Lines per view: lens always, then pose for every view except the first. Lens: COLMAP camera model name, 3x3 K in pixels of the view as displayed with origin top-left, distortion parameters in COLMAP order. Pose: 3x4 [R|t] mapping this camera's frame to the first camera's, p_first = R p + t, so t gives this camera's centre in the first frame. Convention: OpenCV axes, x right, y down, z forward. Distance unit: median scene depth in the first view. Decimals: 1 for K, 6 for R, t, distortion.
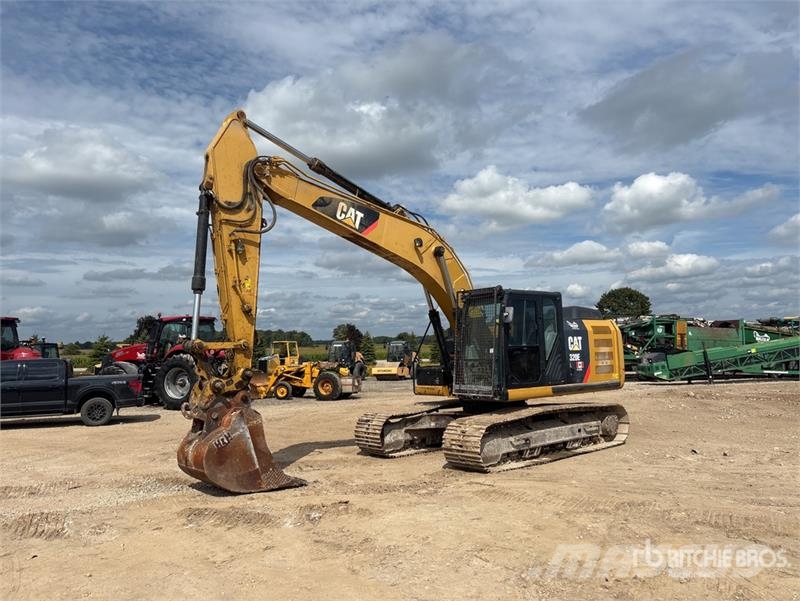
lens RADIAL K [[601.6, 0, 394.4], [0, 601.6, 300.7], [0, 0, 1]] dist [0.052135, -0.064986]
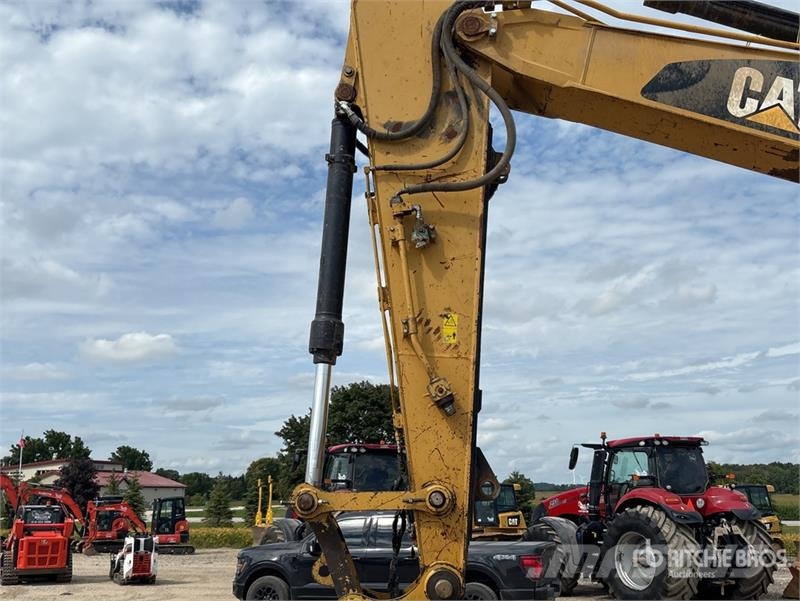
lens RADIAL K [[895.4, 0, 398.3], [0, 895.4, 308.2], [0, 0, 1]] dist [0.106080, -0.320252]
pose [[0.758112, -0.124077, -0.640212, 0.064418], [0.045484, 0.989402, -0.137892, 0.026486], [0.650537, 0.075418, 0.755721, 0.455016]]
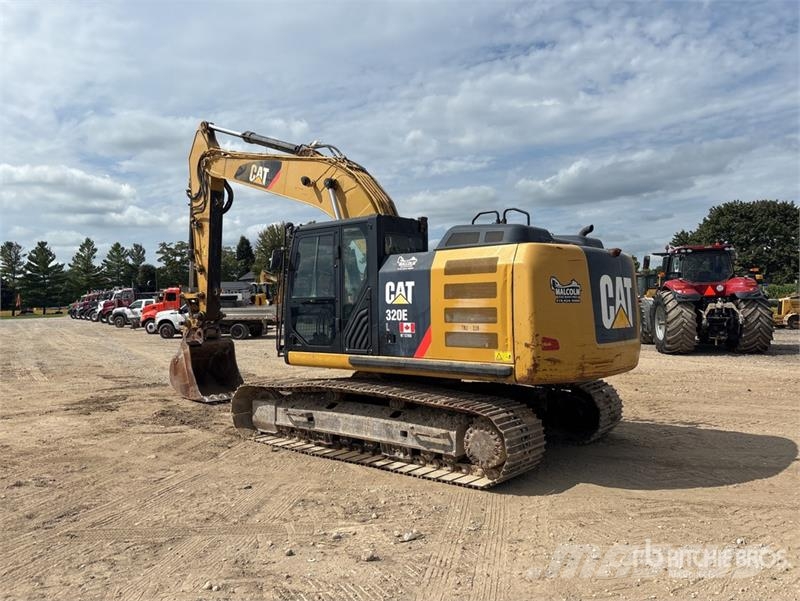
lens RADIAL K [[603.5, 0, 396.9], [0, 603.5, 303.3], [0, 0, 1]] dist [0.031534, -0.043240]
pose [[0.177967, 0.026706, -0.983674, 0.939272], [0.097397, 0.994245, 0.044615, 0.056495], [0.979205, -0.103747, 0.174342, 0.933348]]
